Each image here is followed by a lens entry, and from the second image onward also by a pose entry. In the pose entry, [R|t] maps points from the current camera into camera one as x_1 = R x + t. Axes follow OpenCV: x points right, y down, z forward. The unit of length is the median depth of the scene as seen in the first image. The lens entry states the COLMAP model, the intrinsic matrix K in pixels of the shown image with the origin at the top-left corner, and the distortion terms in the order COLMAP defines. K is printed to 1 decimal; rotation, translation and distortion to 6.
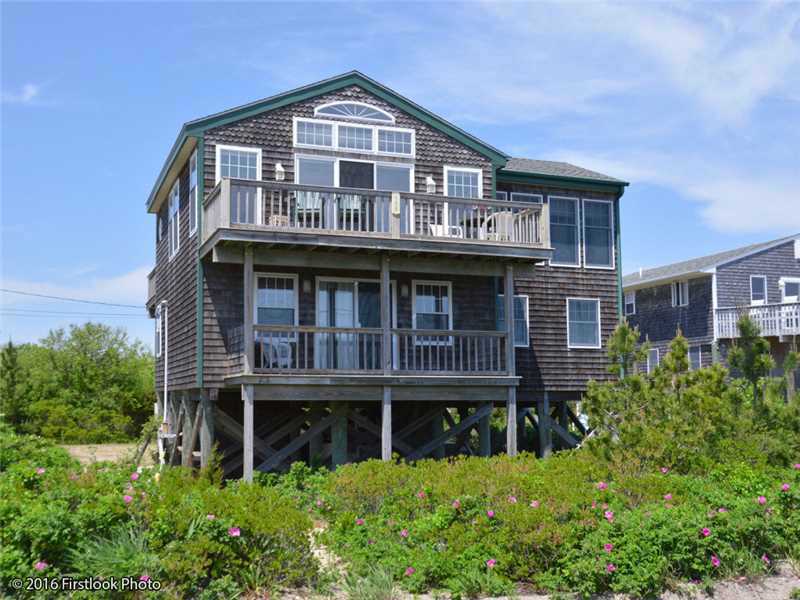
lens RADIAL K [[894.6, 0, 386.2], [0, 894.6, 319.5], [0, 0, 1]] dist [0.037657, 0.000000]
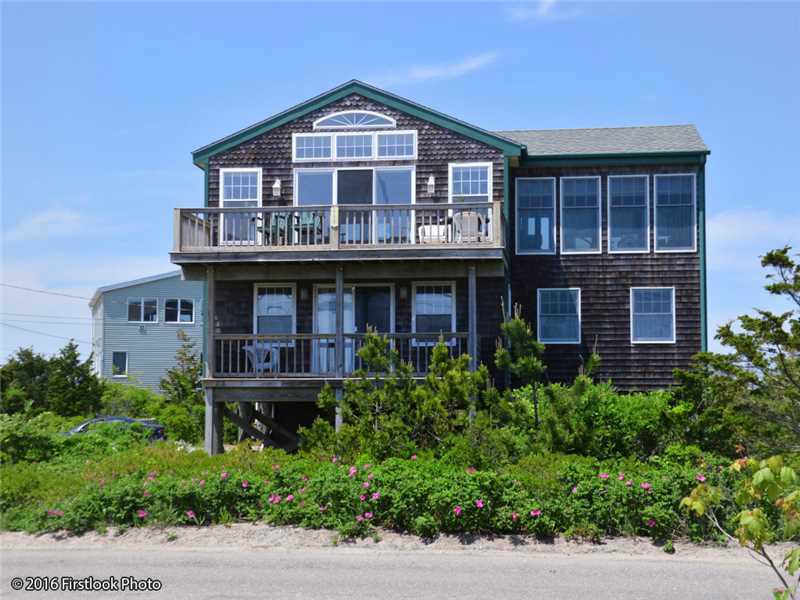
lens RADIAL K [[1196.1, 0, 400.1], [0, 1196.1, 300.9], [0, 0, 1]] dist [0.210650, 0.000000]
pose [[0.904781, -0.037610, -0.424213, 0.586097], [0.039346, 0.999215, -0.004668, -0.016881], [0.424055, -0.012468, 0.905550, -0.225187]]
